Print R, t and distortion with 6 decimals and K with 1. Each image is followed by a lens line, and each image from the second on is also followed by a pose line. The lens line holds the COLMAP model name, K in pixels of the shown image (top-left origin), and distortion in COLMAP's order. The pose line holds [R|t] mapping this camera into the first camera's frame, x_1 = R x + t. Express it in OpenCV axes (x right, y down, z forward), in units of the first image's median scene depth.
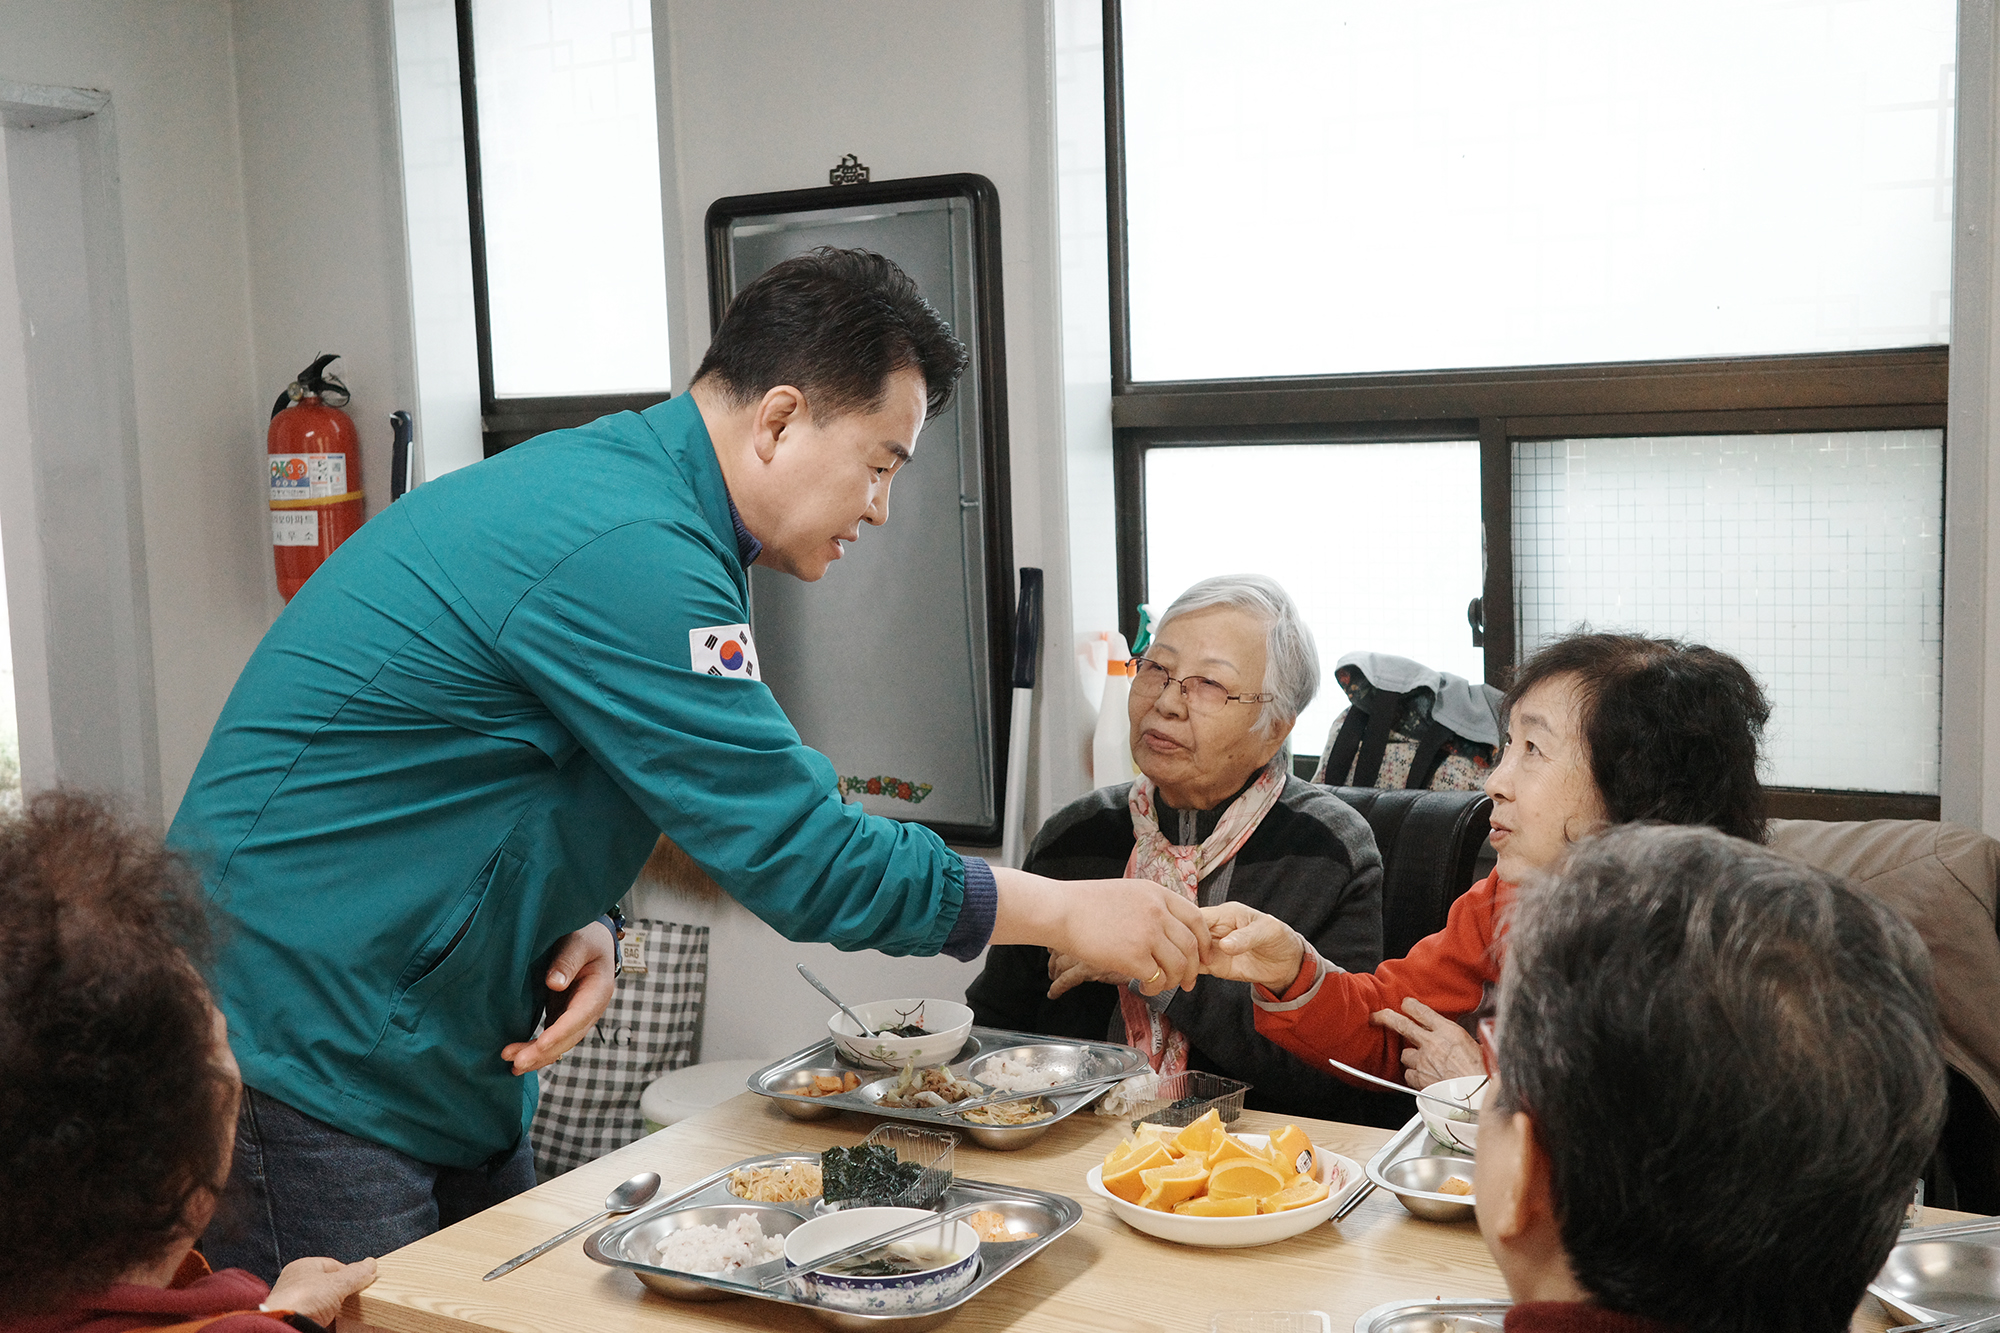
lens RADIAL K [[2410.7, 0, 1028.8], [0, 2410.7, 677.9], [0, 0, 1]] dist [0.037605, 0.035442]
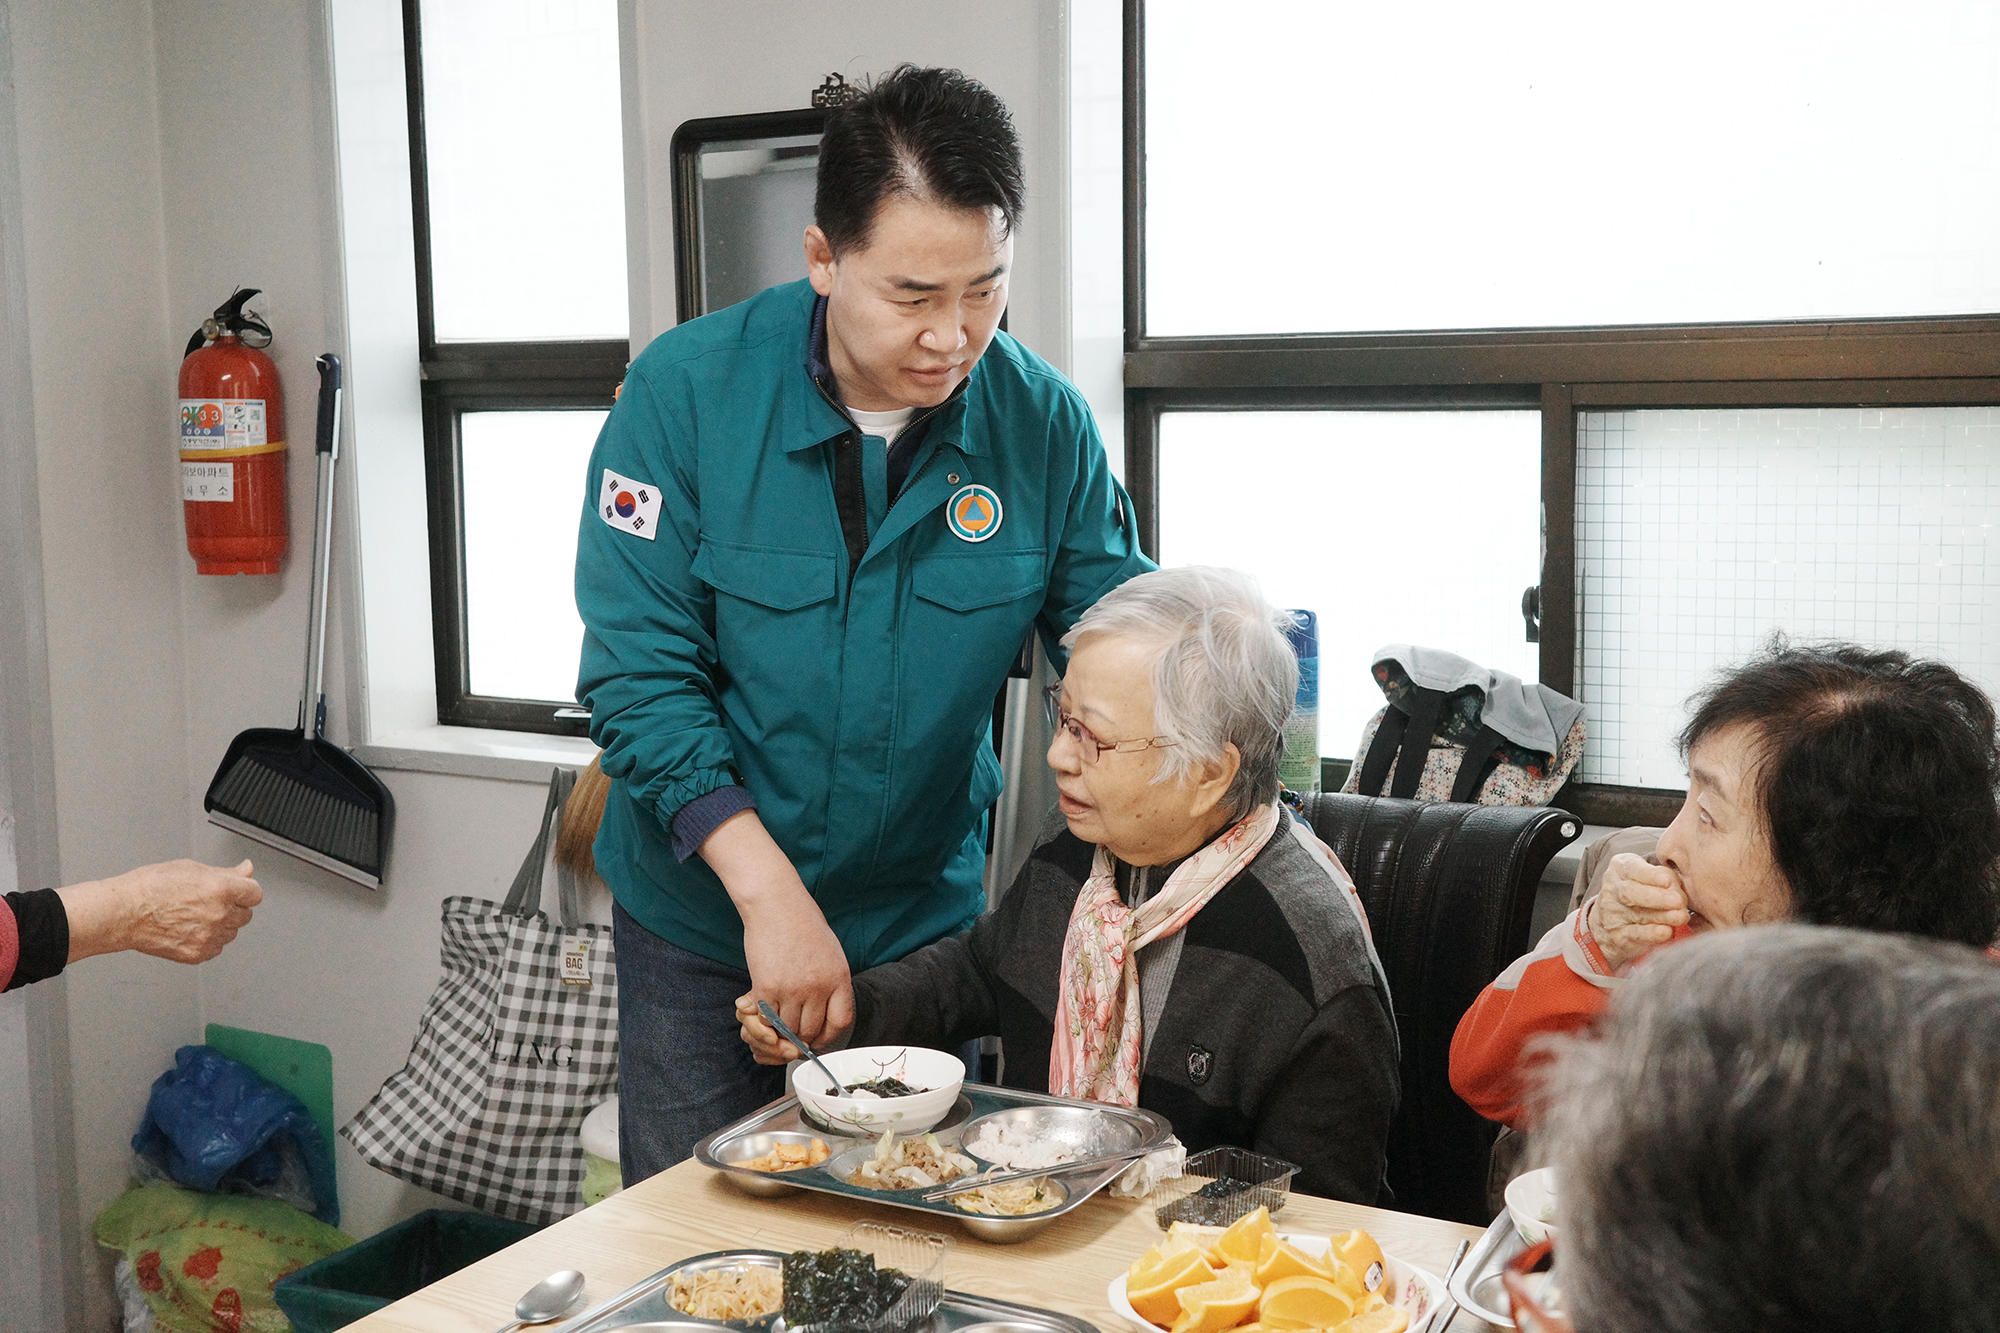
lens RADIAL K [[2410.7, 0, 1028.8], [0, 2410.7, 677.9], [0, 0, 1]] dist [0.037605, 0.035442]
pose [[0.999723, 0.019798, 0.012739, -0.010310], [-0.019916, 0.999759, 0.009232, -0.004146], [-0.012553, -0.009483, 0.999876, 0.113950]]
